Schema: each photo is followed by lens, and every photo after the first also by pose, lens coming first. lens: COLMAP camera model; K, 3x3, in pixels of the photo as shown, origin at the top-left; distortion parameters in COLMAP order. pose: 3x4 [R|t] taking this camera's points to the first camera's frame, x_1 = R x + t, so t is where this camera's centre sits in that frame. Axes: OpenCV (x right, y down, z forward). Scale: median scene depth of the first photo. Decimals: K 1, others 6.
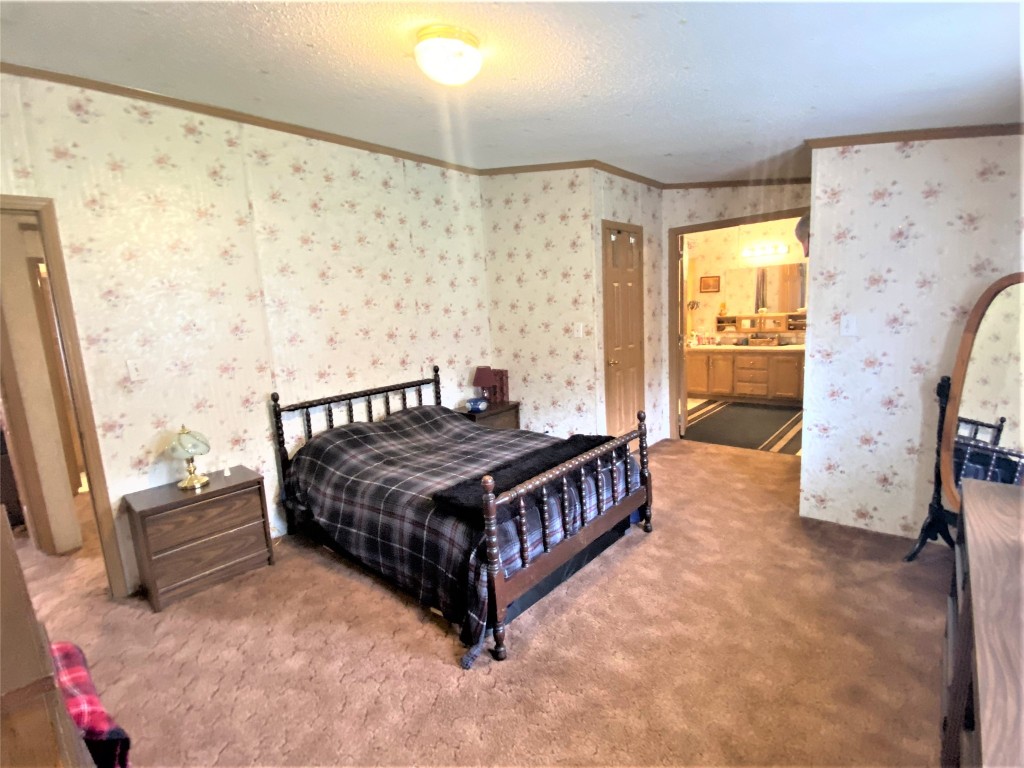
lens RADIAL K [[483.8, 0, 512.0], [0, 483.8, 384.0], [0, 0, 1]] dist [0.037514, -0.026528]
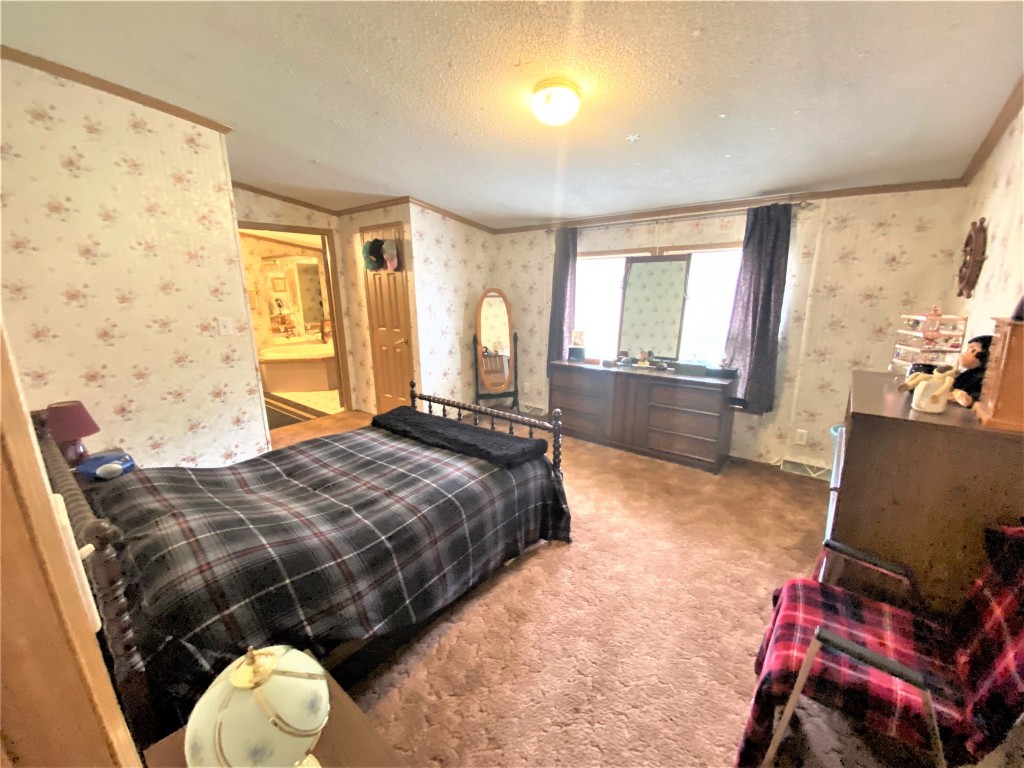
lens RADIAL K [[425.0, 0, 512.0], [0, 425.0, 384.0], [0, 0, 1]] dist [0.029962, -0.033076]
pose [[-0.056655, -0.168744, 0.984030, -0.409360], [0.166126, 0.970280, 0.175951, -0.041636], [-0.984476, 0.173441, -0.026938, 0.368578]]
